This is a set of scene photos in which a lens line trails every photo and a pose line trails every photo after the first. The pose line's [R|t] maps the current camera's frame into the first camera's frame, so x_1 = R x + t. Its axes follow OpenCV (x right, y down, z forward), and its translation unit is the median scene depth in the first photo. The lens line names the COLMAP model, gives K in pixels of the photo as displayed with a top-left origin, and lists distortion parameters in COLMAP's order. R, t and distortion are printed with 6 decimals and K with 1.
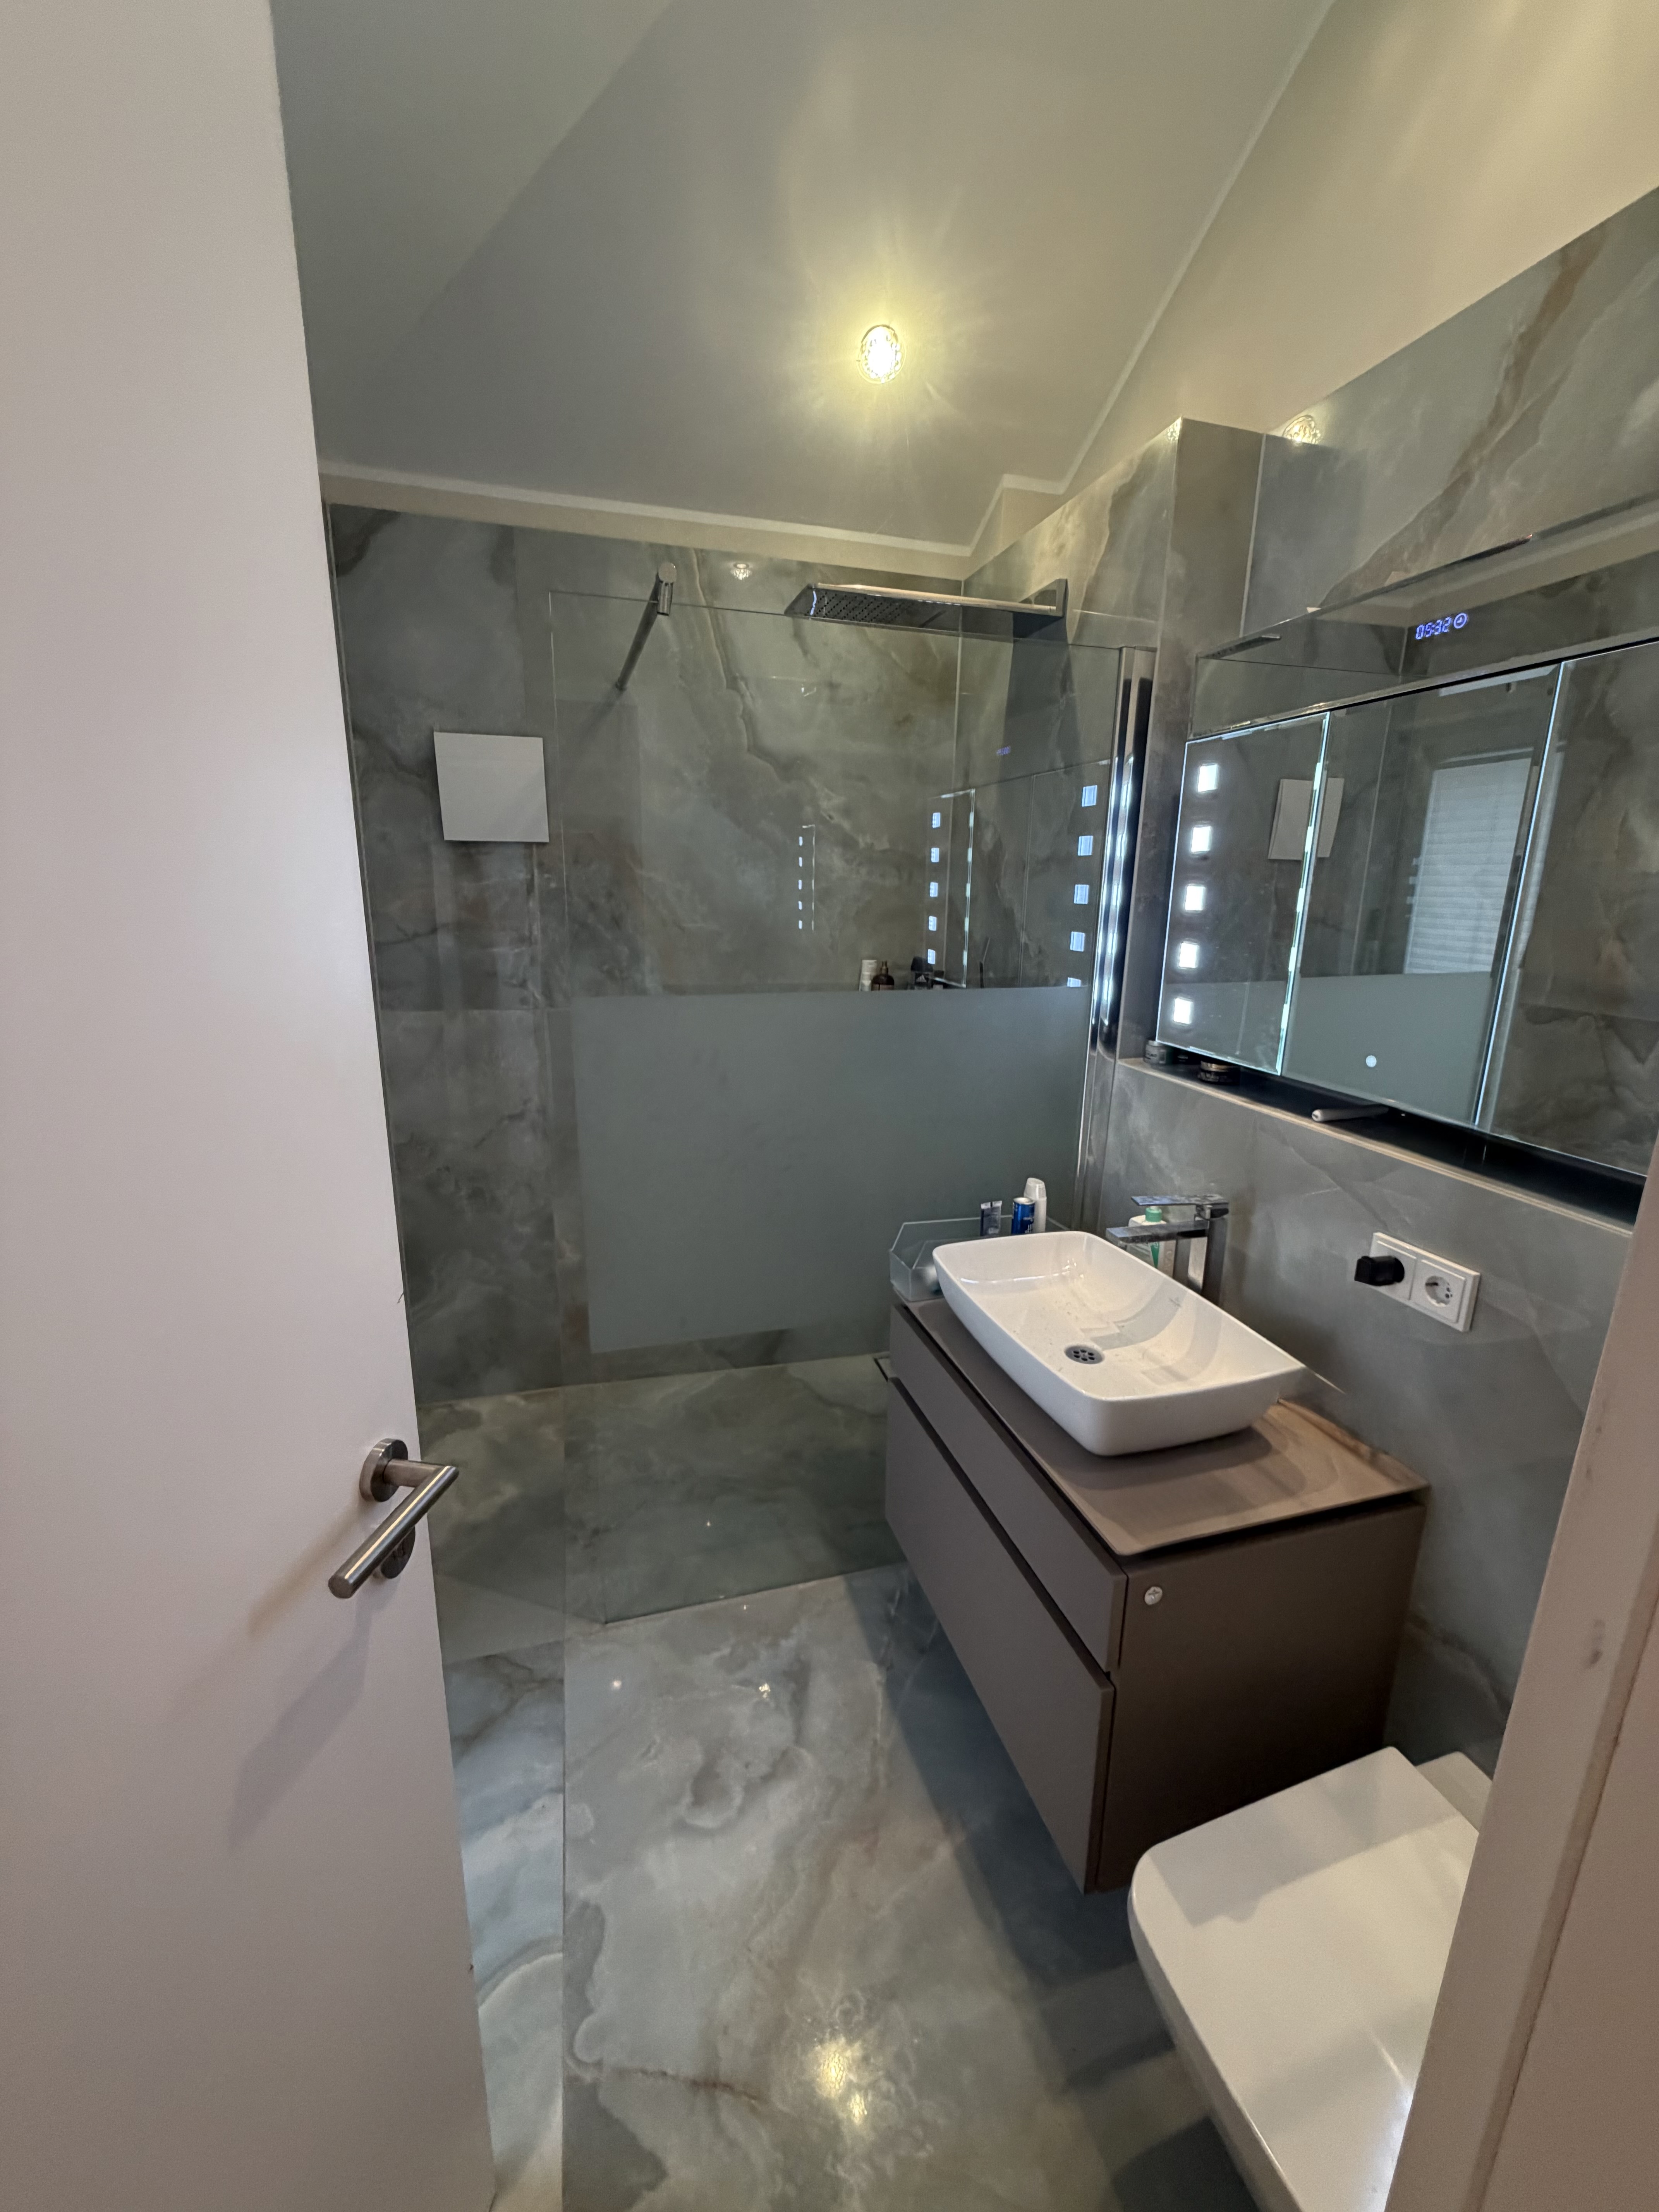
lens RADIAL K [[889.3, 0, 830.7], [0, 889.3, 1104.1], [0, 0, 1]] dist [0.001107, -0.000105]
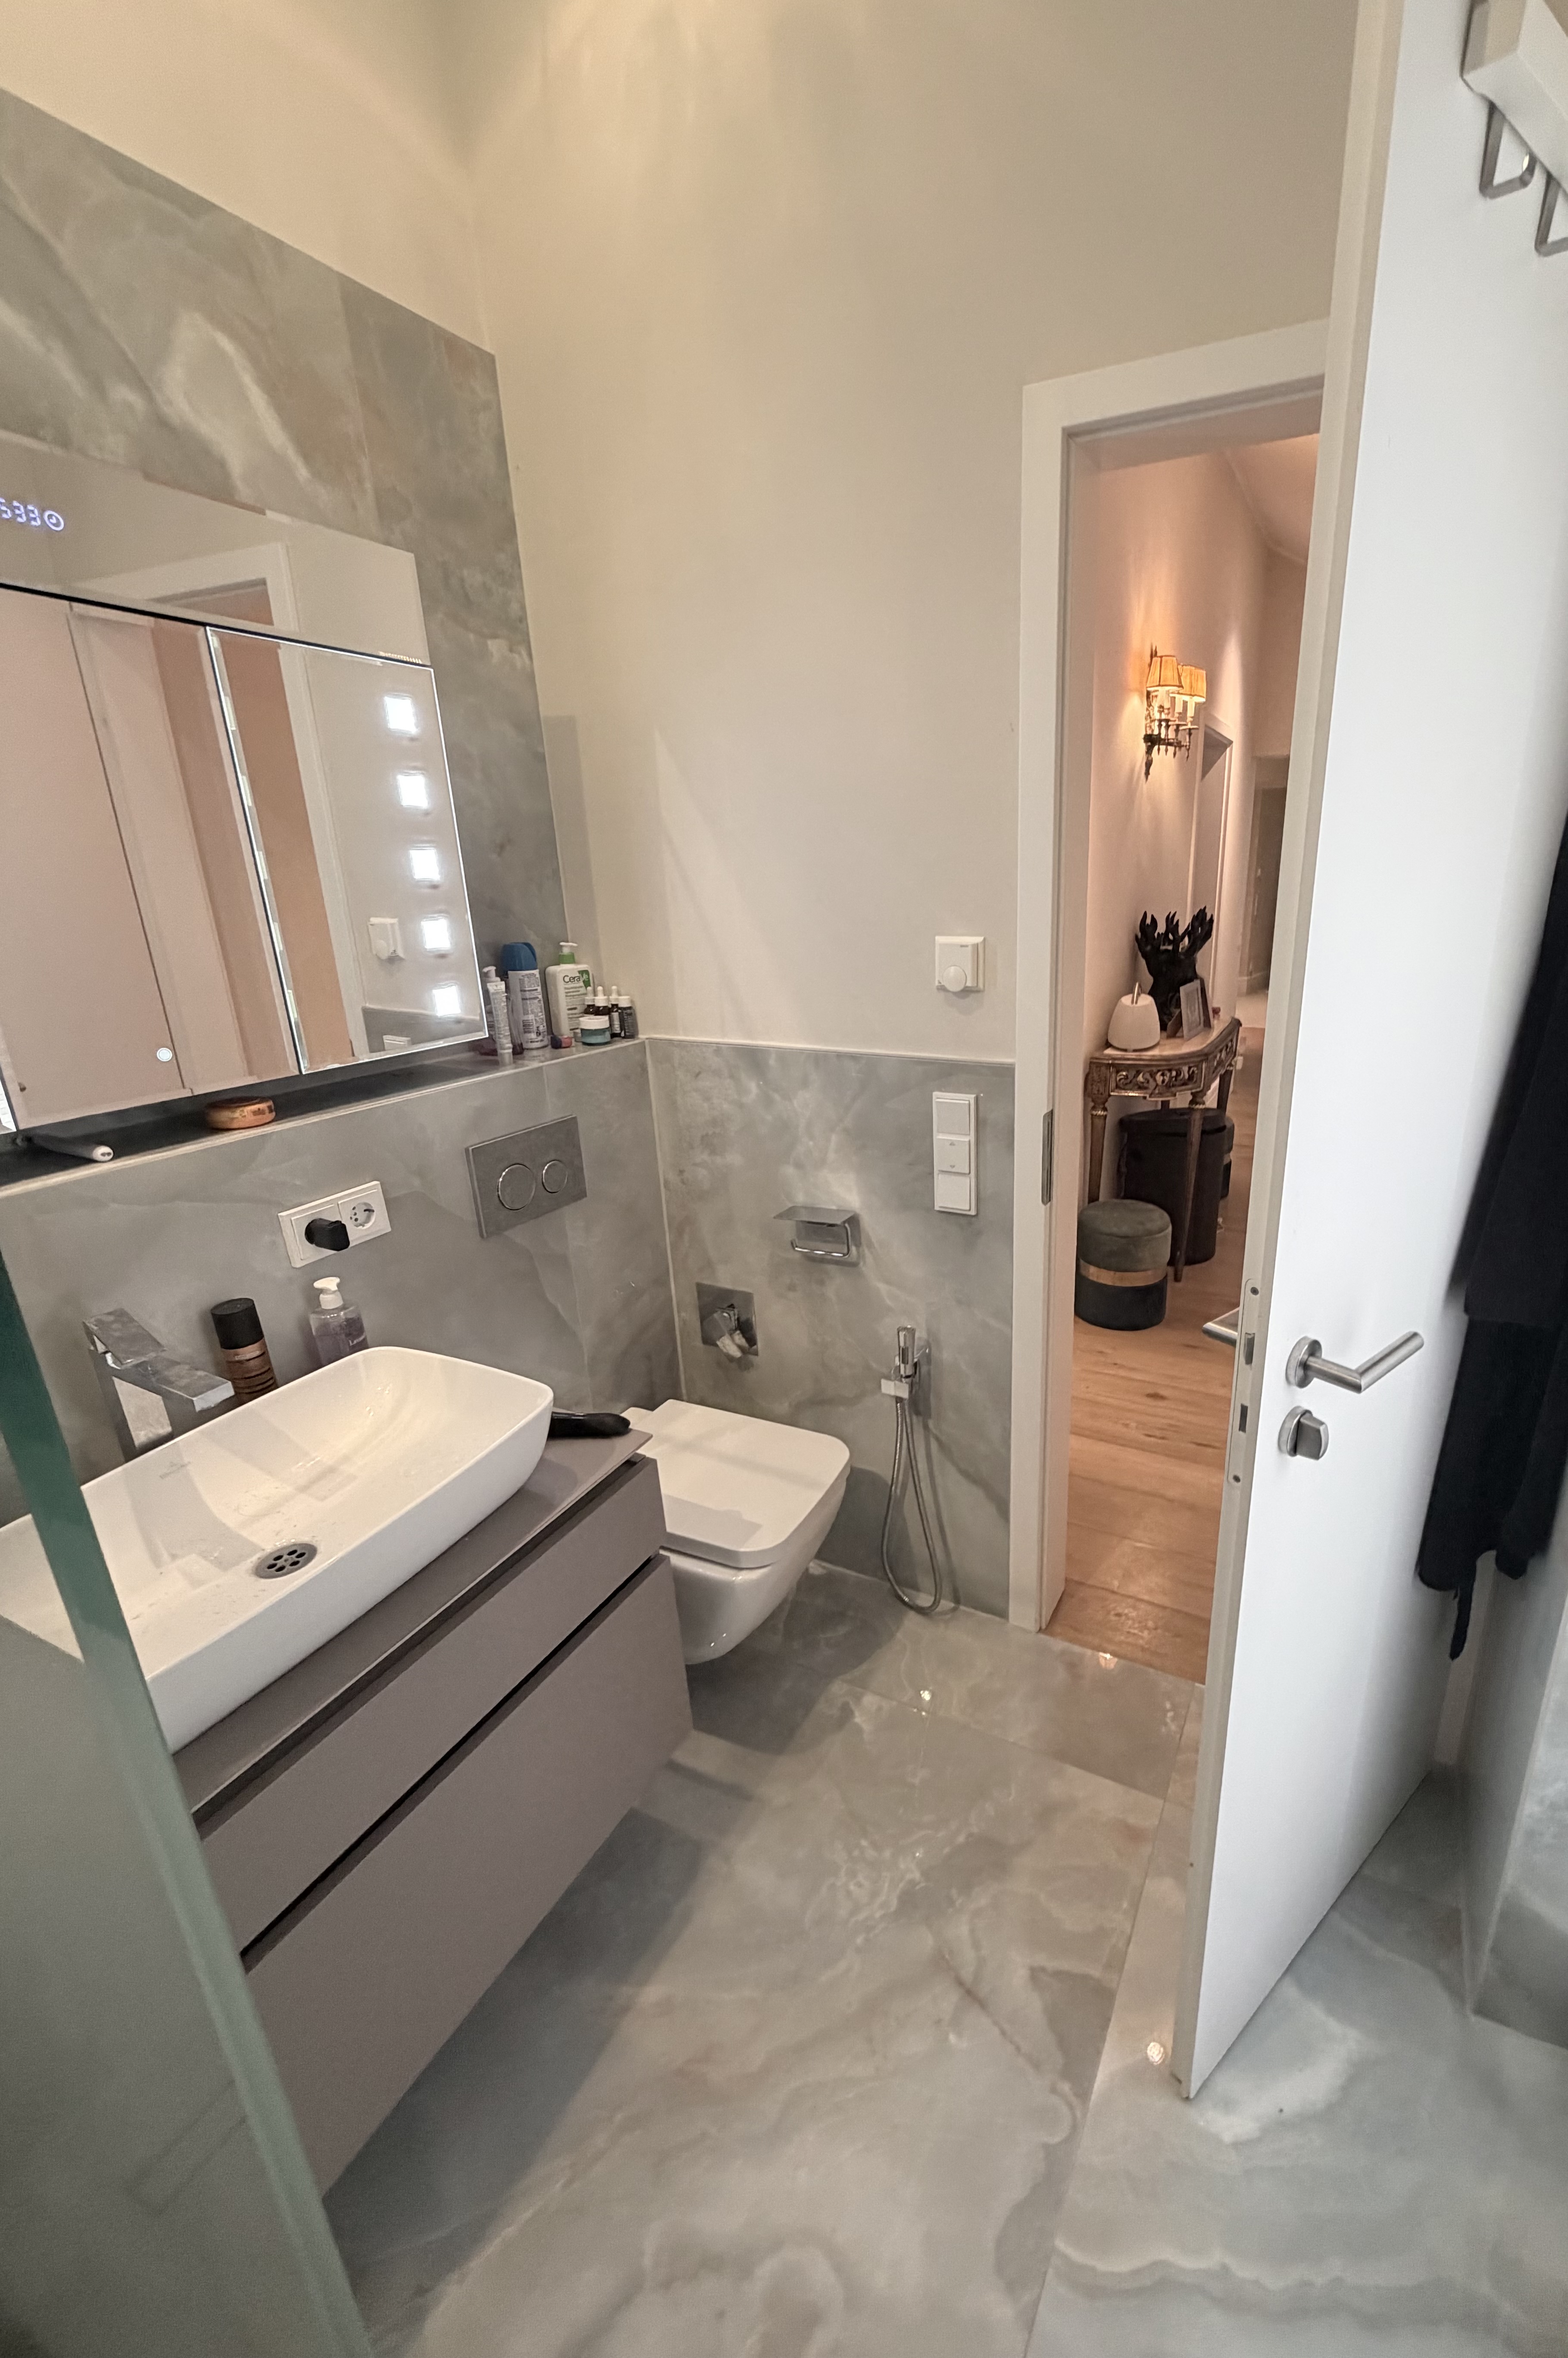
lens RADIAL K [[970.7, 0, 927.8], [0, 970.7, 1181.8], [0, 0, 1]] dist [-0.001675, -0.000488]
pose [[-0.756661, -0.213482, 0.617972, -0.523013], [0.154933, 0.859721, 0.486699, -0.270229], [-0.635185, 0.464010, -0.617442, 1.118993]]
